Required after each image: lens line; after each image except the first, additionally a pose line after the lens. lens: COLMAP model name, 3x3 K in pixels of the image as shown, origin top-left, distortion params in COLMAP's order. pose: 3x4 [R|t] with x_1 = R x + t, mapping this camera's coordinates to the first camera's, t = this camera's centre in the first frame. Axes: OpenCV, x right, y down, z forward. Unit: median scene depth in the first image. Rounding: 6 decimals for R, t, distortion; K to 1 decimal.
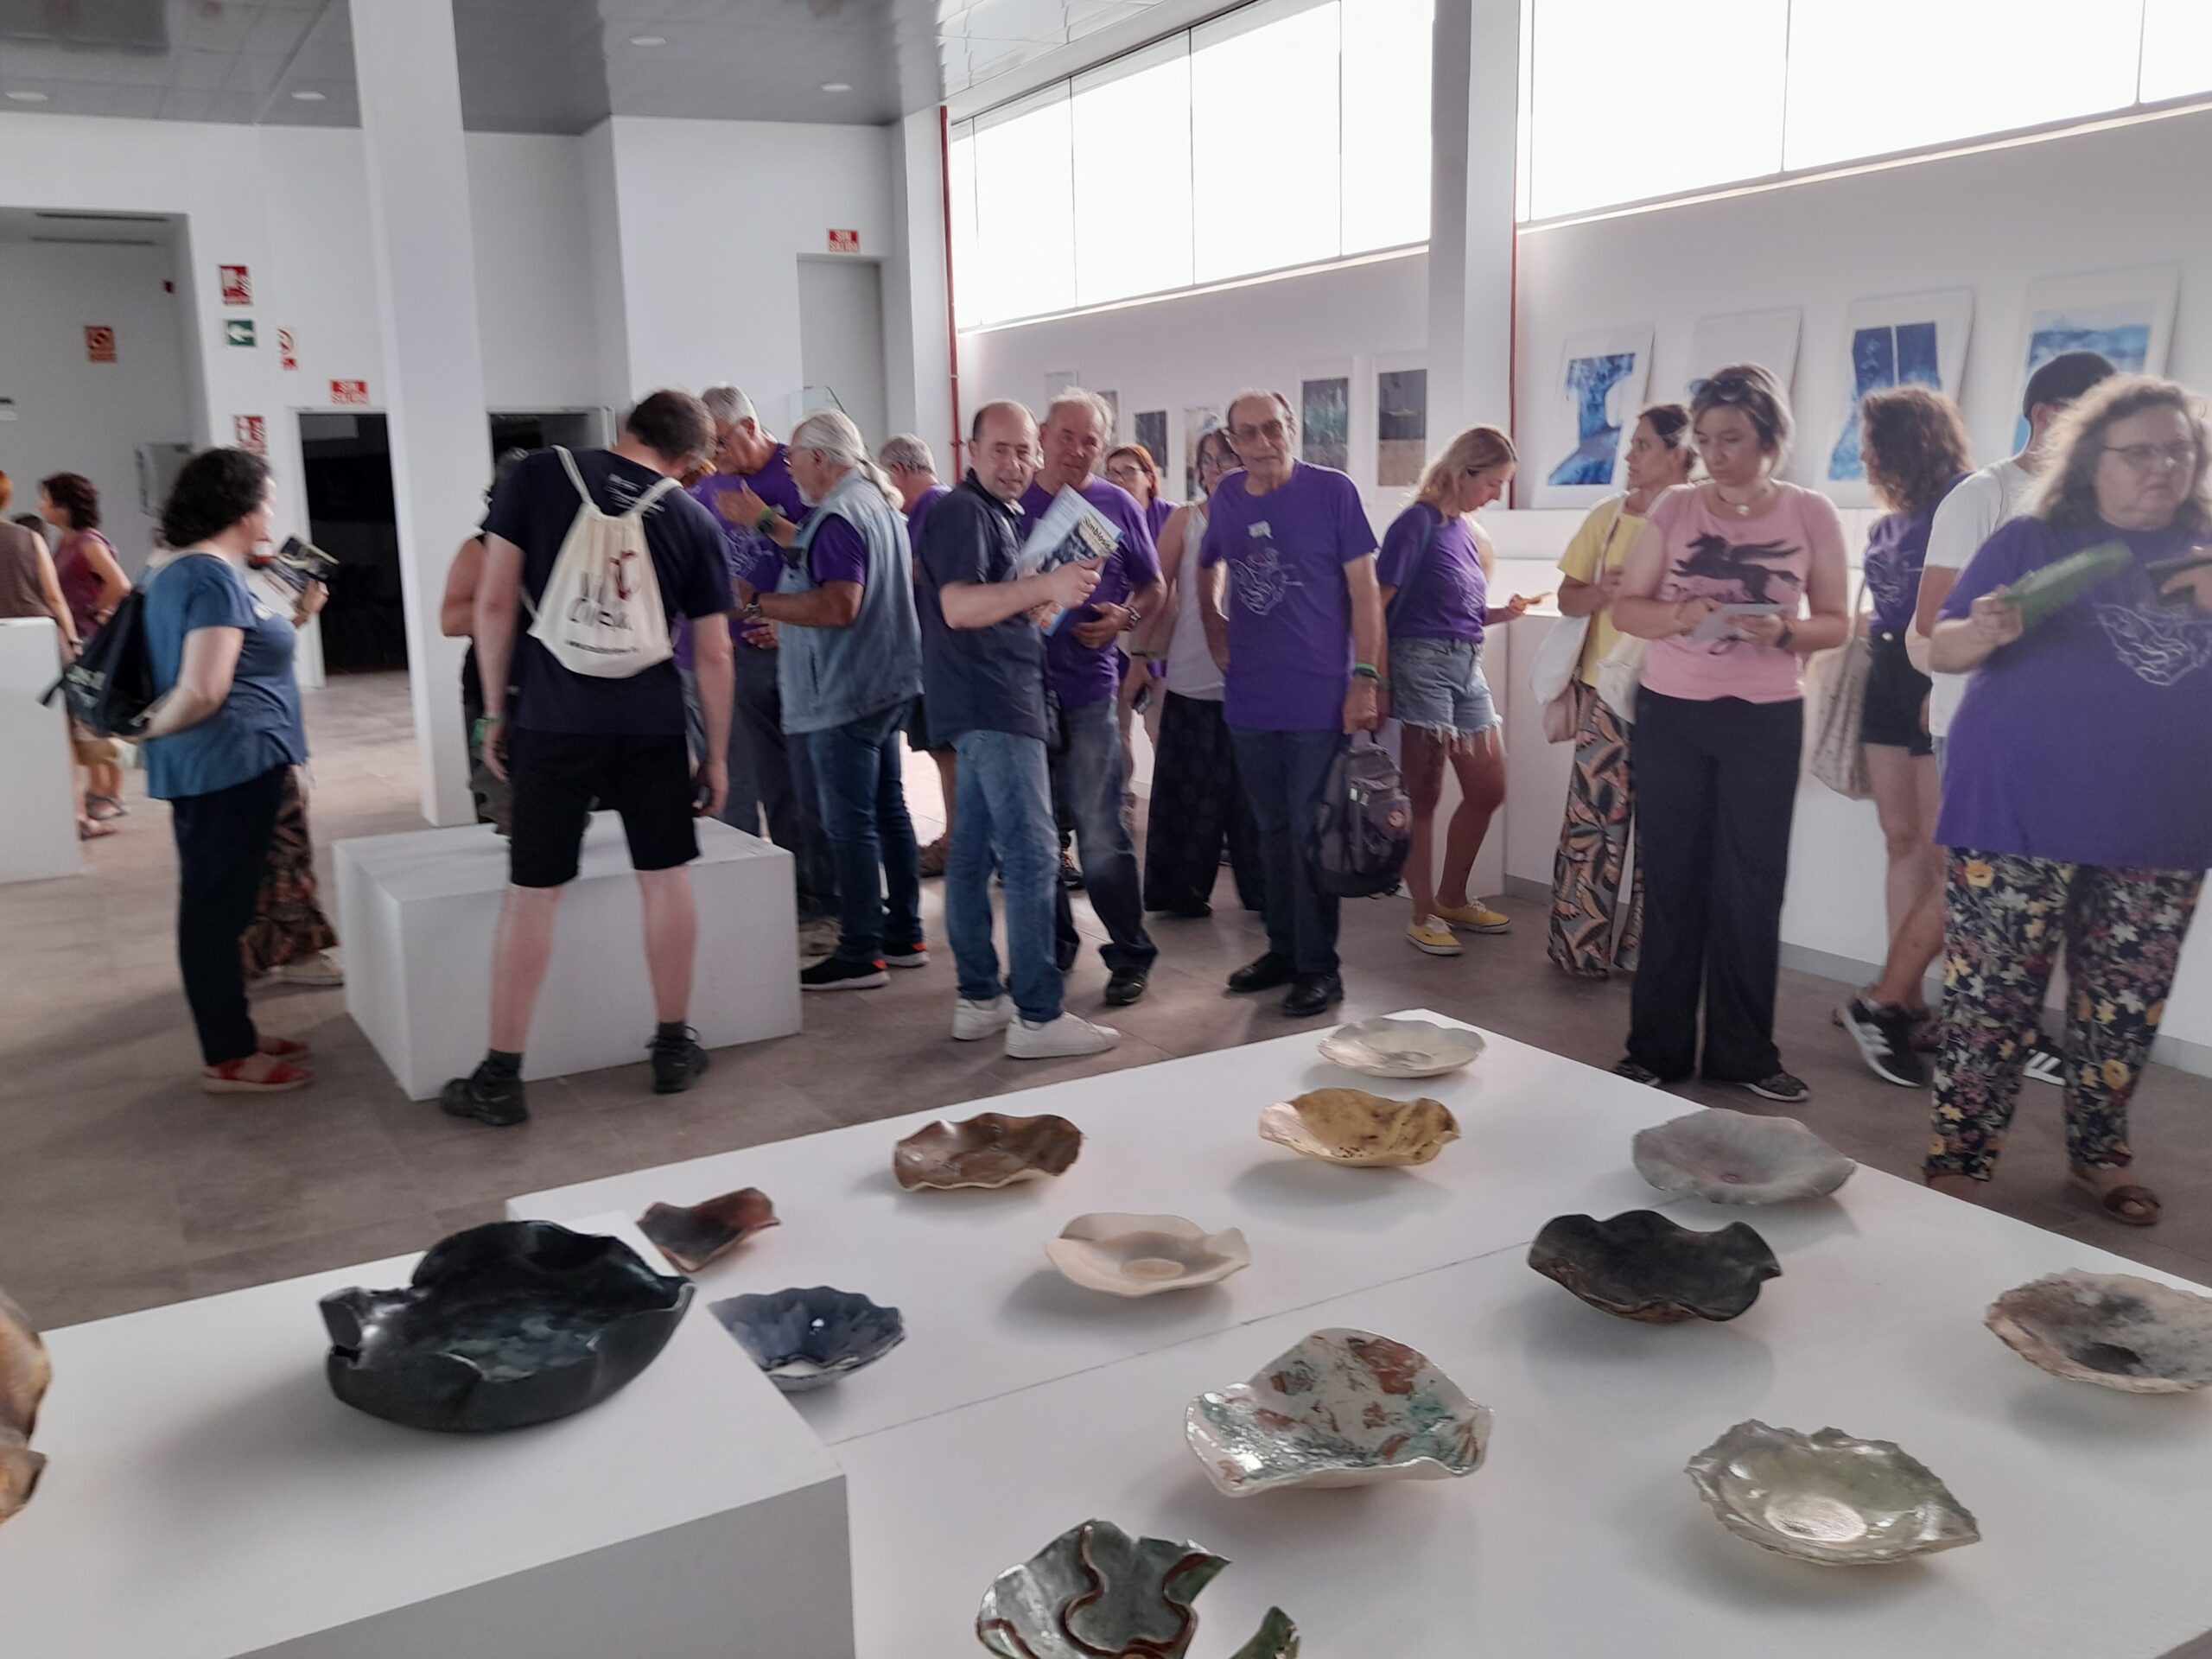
lens RADIAL K [[1973.5, 0, 1106.0], [0, 1973.5, 829.5], [0, 0, 1]] dist [0.064521, -0.089770]
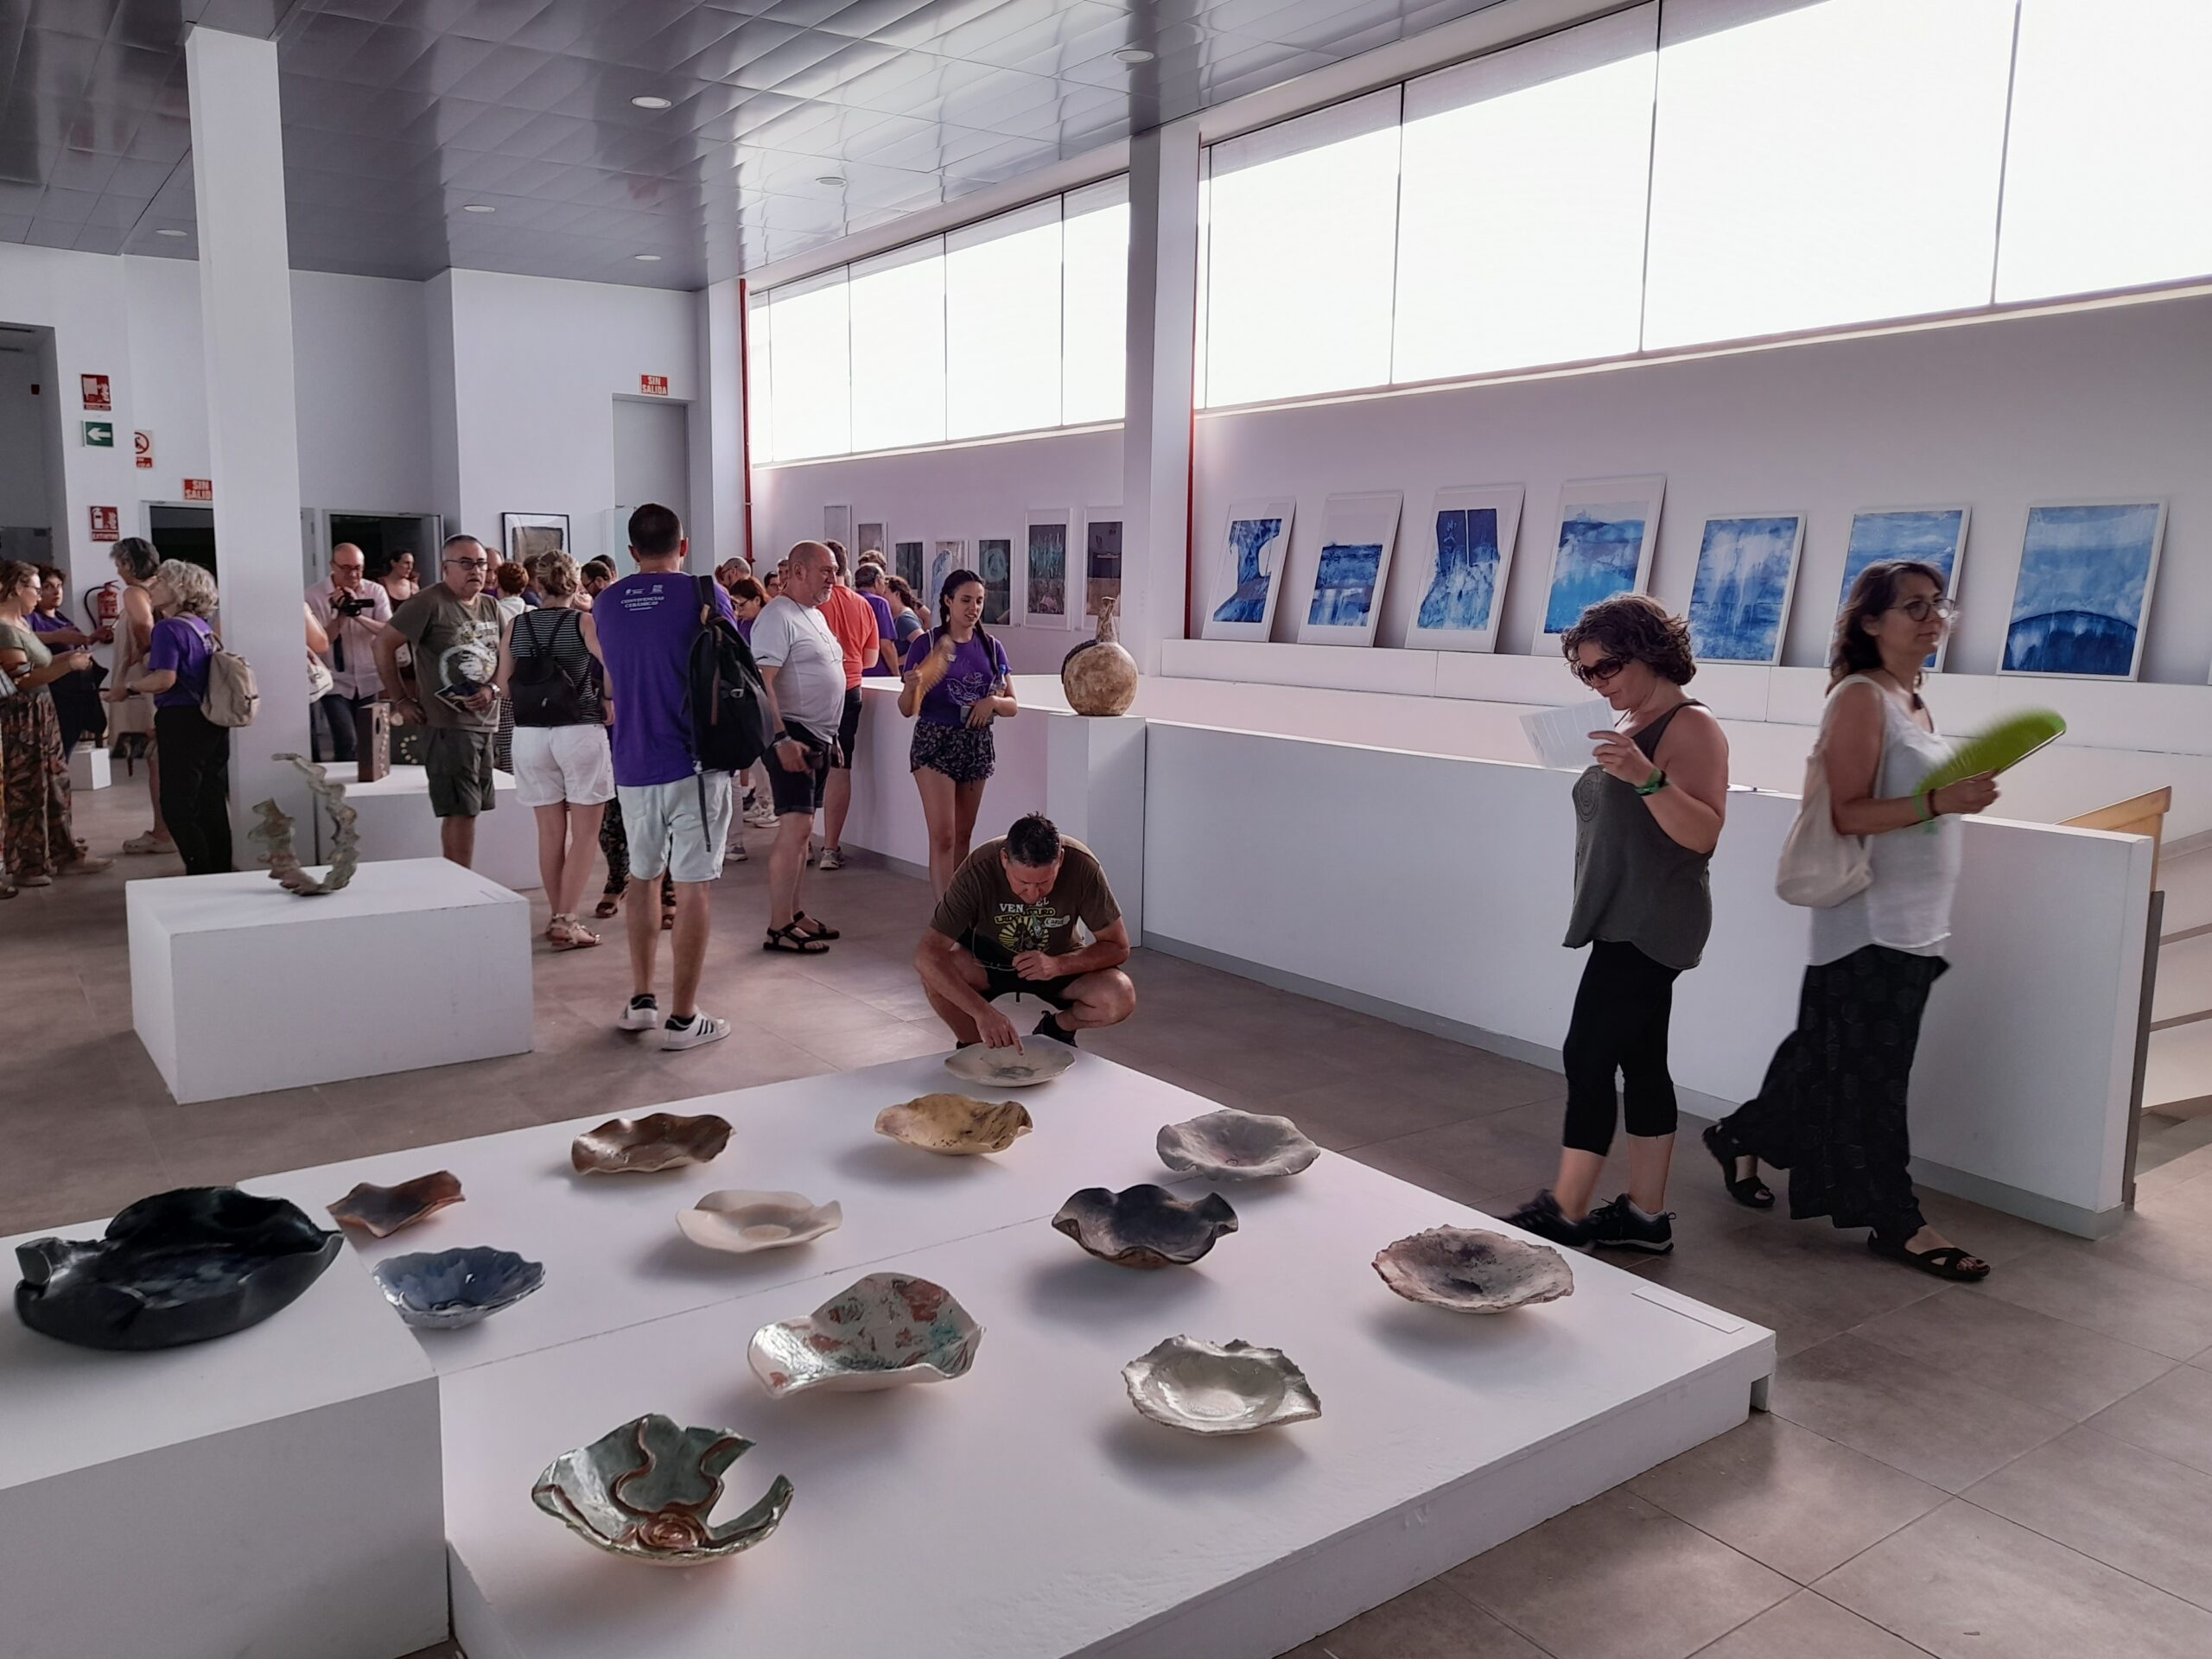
lens RADIAL K [[1676.0, 0, 1106.0], [0, 1676.0, 829.5], [0, 0, 1]] dist [0.057692, -0.062420]
pose [[0.991795, 0.027714, 0.124800, 0.098434], [-0.022873, 0.998935, -0.040063, 0.003807], [-0.125778, 0.036880, 0.991373, -0.099272]]
